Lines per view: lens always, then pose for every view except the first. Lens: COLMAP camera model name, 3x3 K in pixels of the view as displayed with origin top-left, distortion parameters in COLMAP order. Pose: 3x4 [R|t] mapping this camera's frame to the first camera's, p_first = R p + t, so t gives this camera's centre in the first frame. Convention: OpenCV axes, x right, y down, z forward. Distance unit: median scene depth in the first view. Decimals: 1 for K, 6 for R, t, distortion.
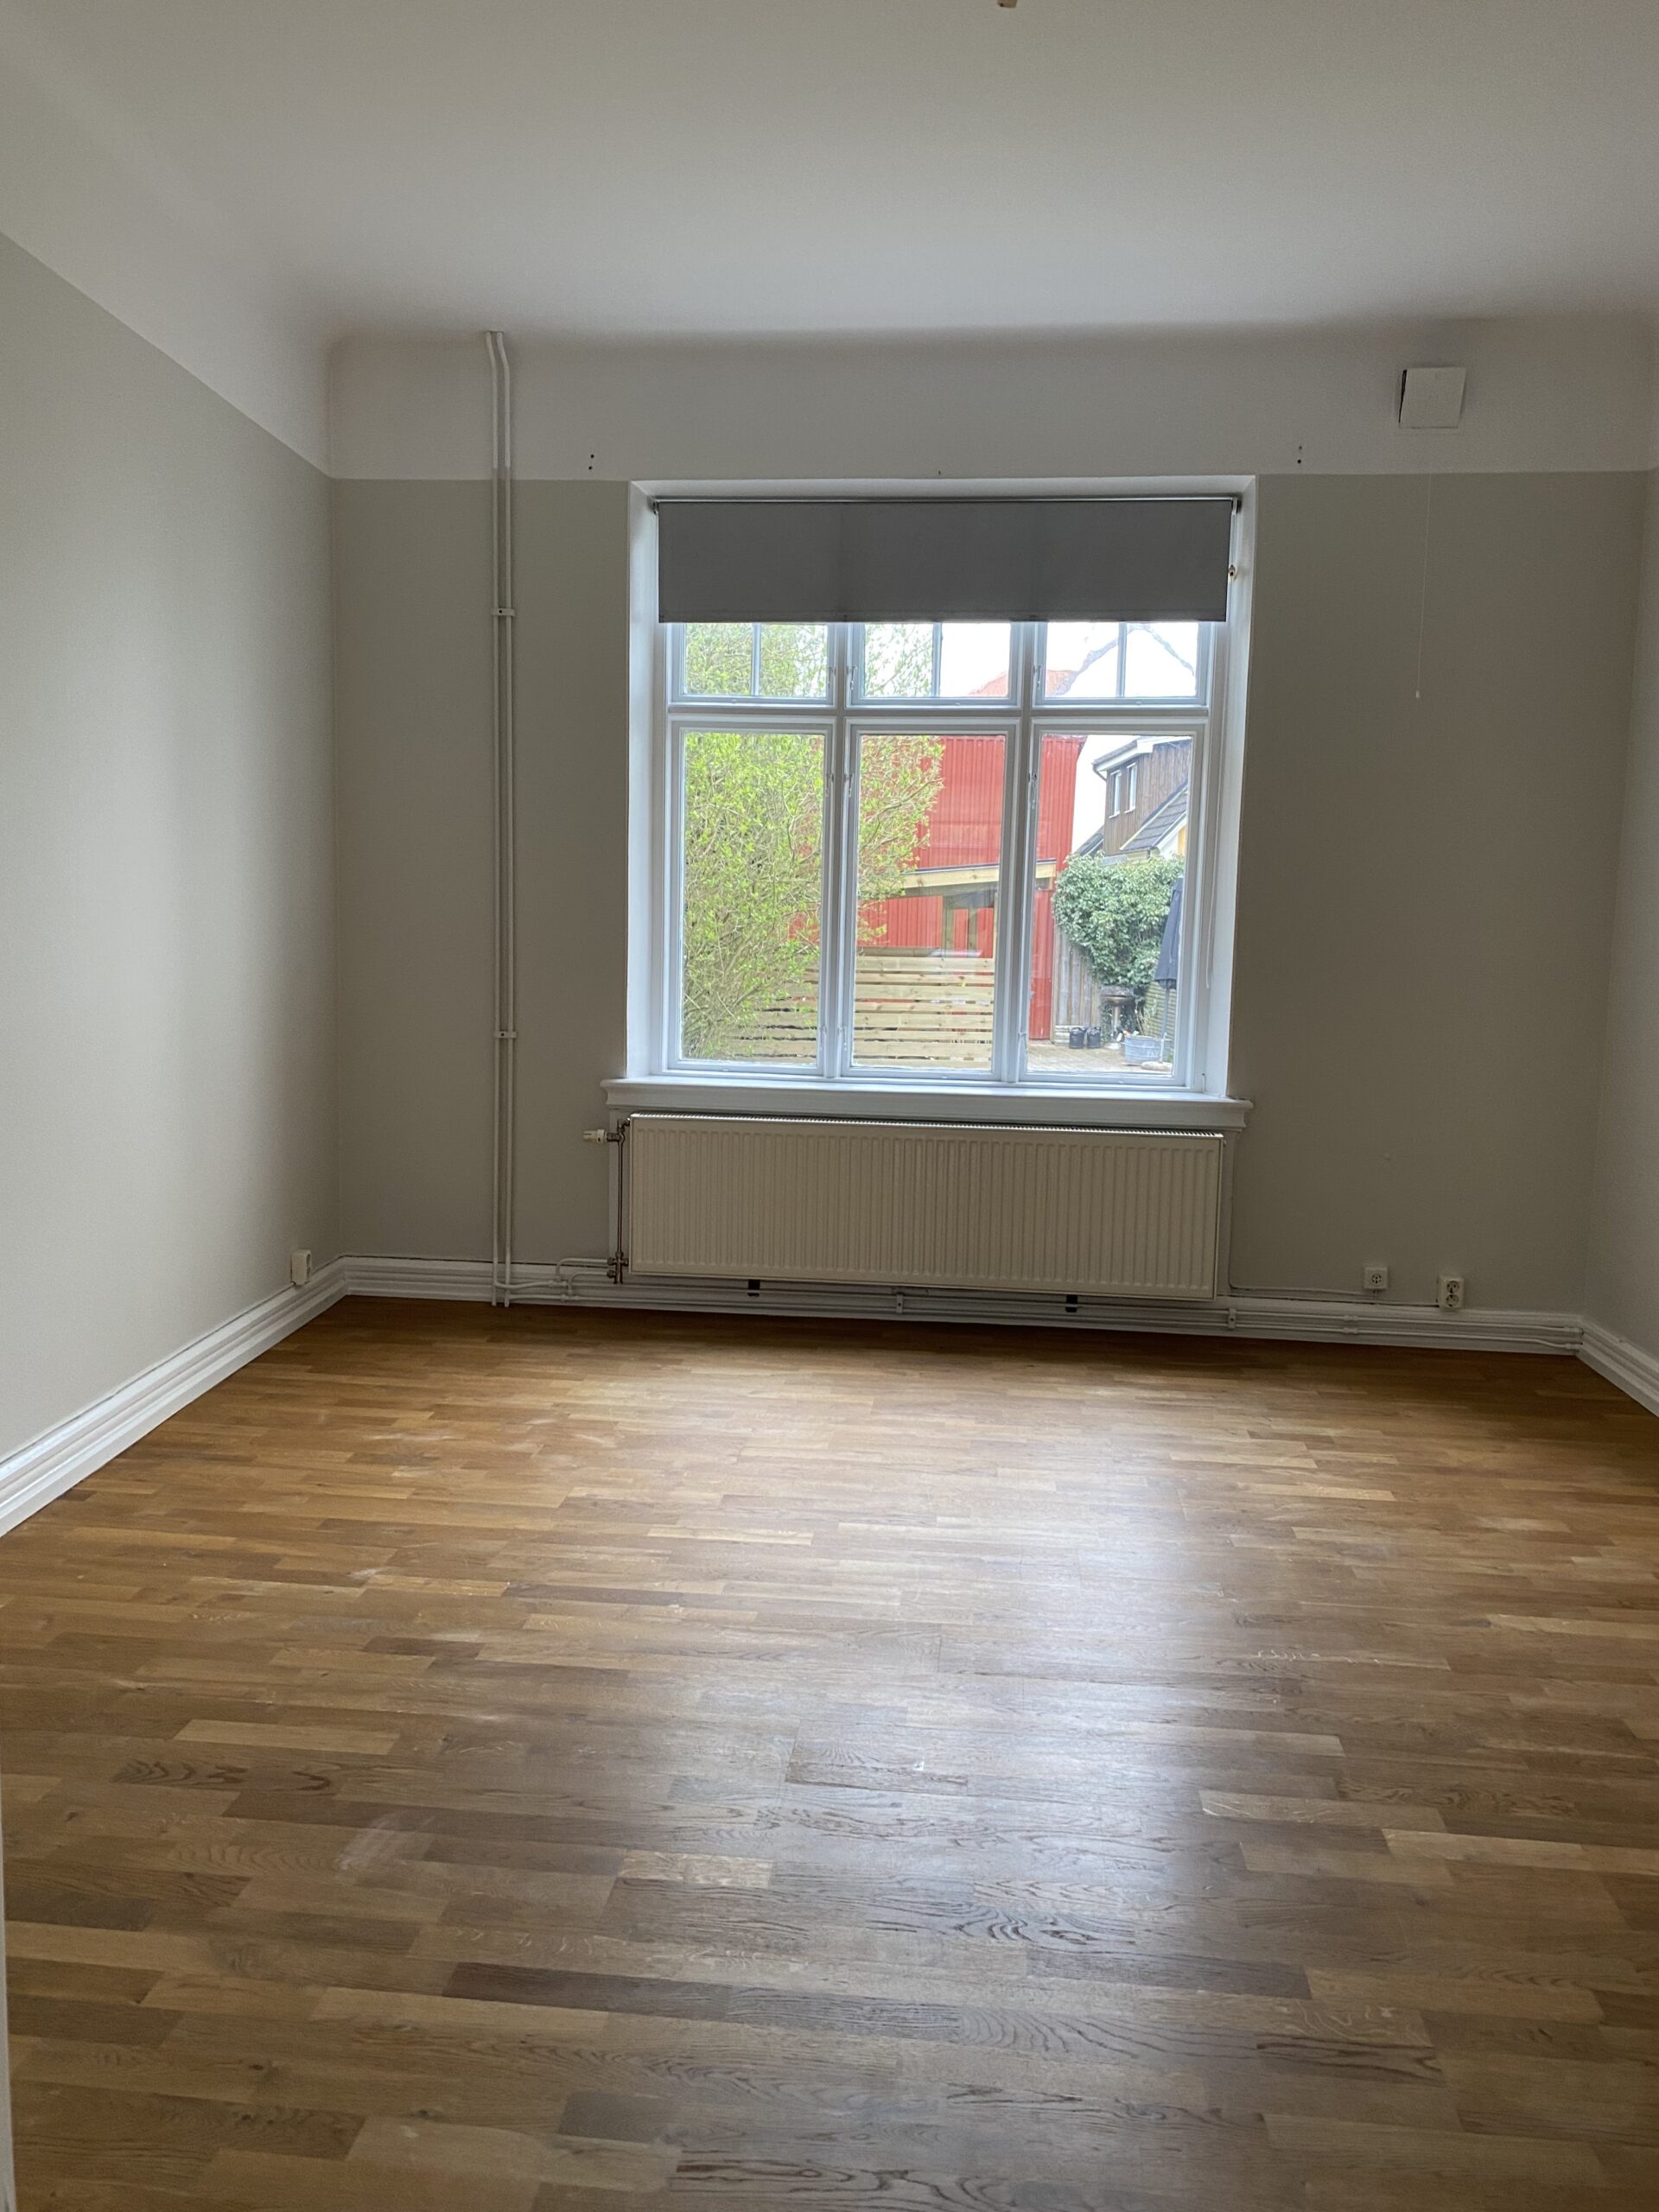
lens RADIAL K [[1685.5, 0, 828.6], [0, 1685.5, 1105.4], [0, 0, 1]] dist [0.006646, -0.014156]
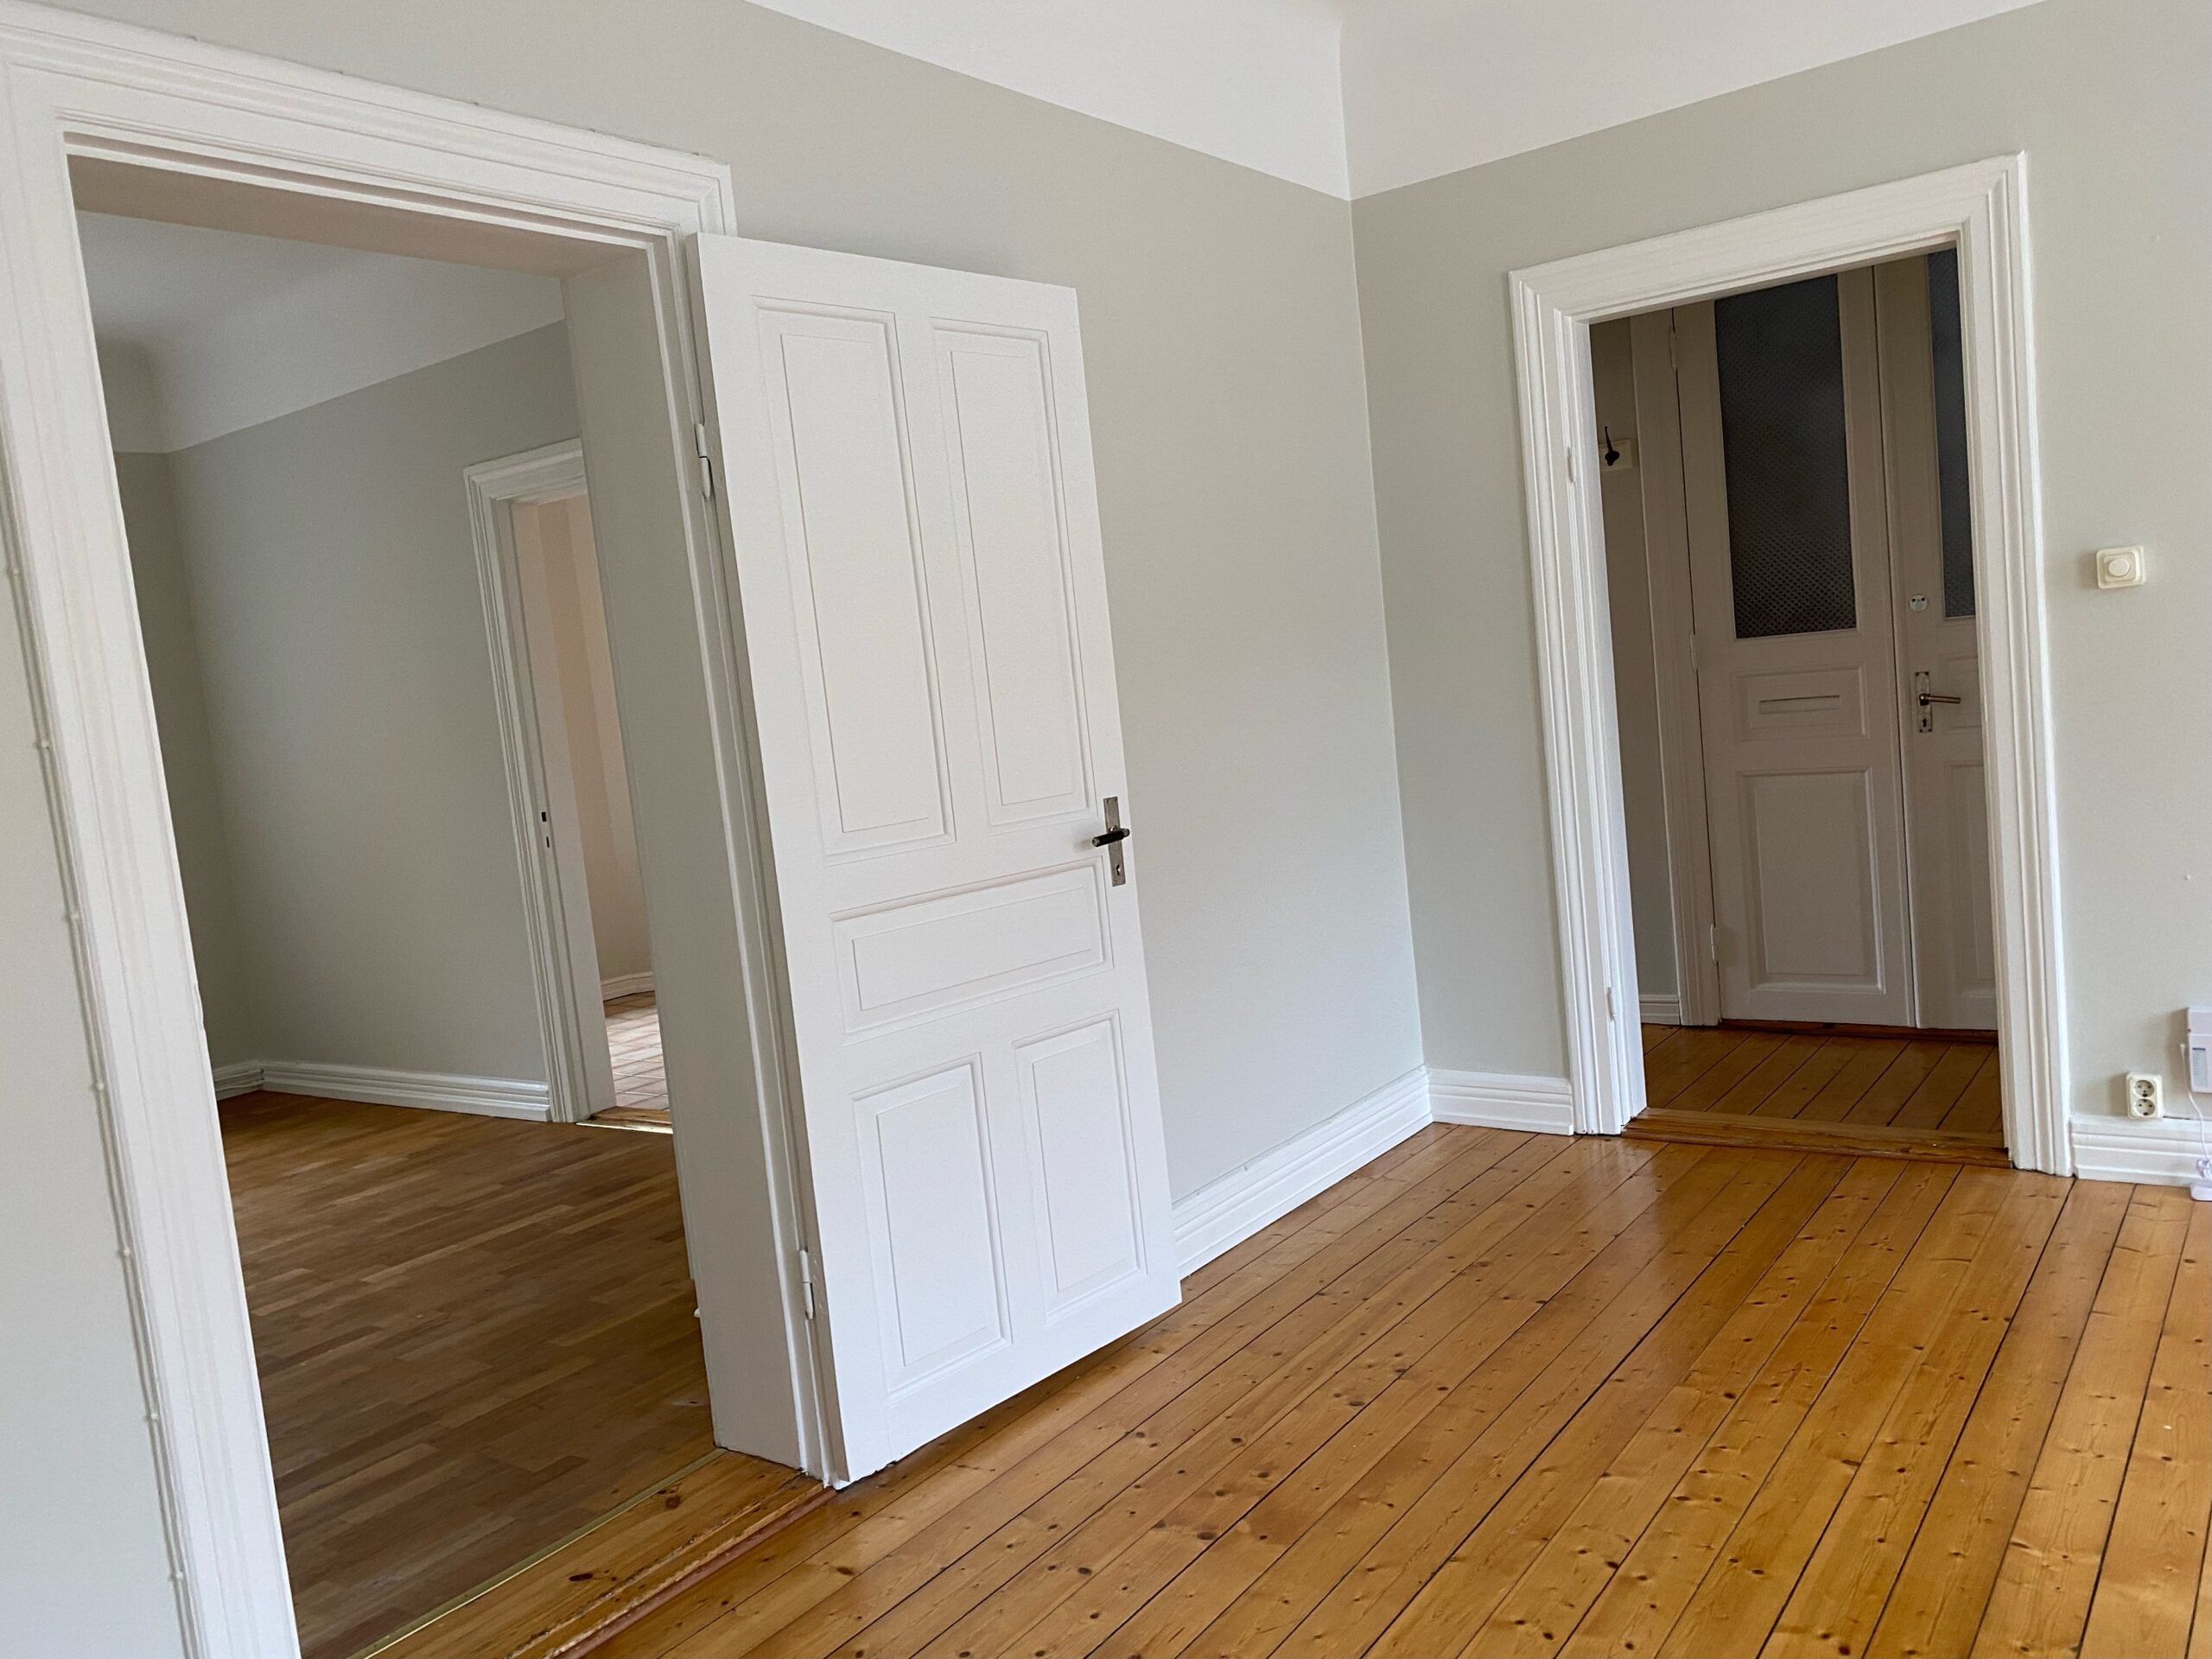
lens RADIAL K [[1685.5, 0, 1106.8], [0, 1685.5, 830.3], [0, 0, 1]] dist [0.006646, -0.014156]
pose [[0.502474, -0.155088, 0.850569, -0.639664], [0.211008, 0.976029, 0.053311, 0.028765], [-0.838448, 0.152690, 0.523154, -0.602659]]
